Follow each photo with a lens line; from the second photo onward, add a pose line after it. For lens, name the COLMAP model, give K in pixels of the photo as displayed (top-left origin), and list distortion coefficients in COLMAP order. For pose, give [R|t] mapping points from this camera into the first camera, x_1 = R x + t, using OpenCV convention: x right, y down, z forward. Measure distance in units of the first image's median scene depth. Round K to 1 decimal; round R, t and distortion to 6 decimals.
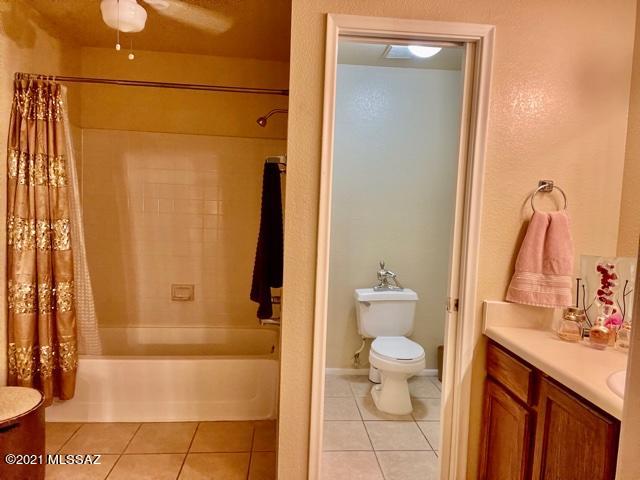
lens RADIAL K [[435.4, 0, 319.4], [0, 435.4, 239.4], [0, 0, 1]] dist [0.028015, -0.001118]
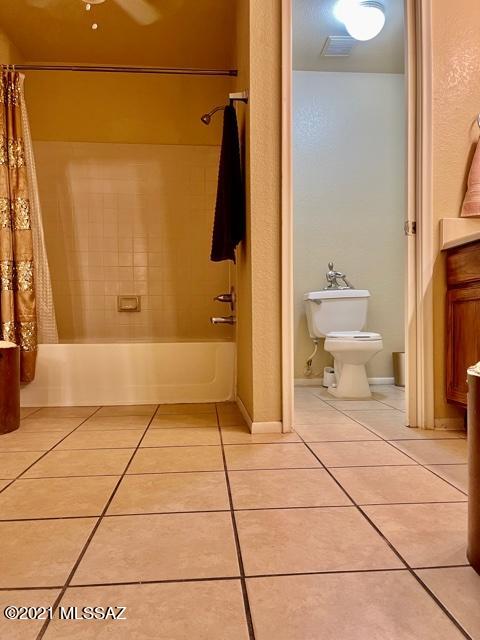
lens RADIAL K [[491.1, 0, 241.0], [0, 491.1, 323.6], [0, 0, 1]] dist [0.071027, -0.089120]
pose [[0.999001, -0.044652, 0.001487, -0.087013], [0.044655, 0.996909, -0.064640, 0.332312], [0.001404, 0.064642, 0.997908, -0.133436]]
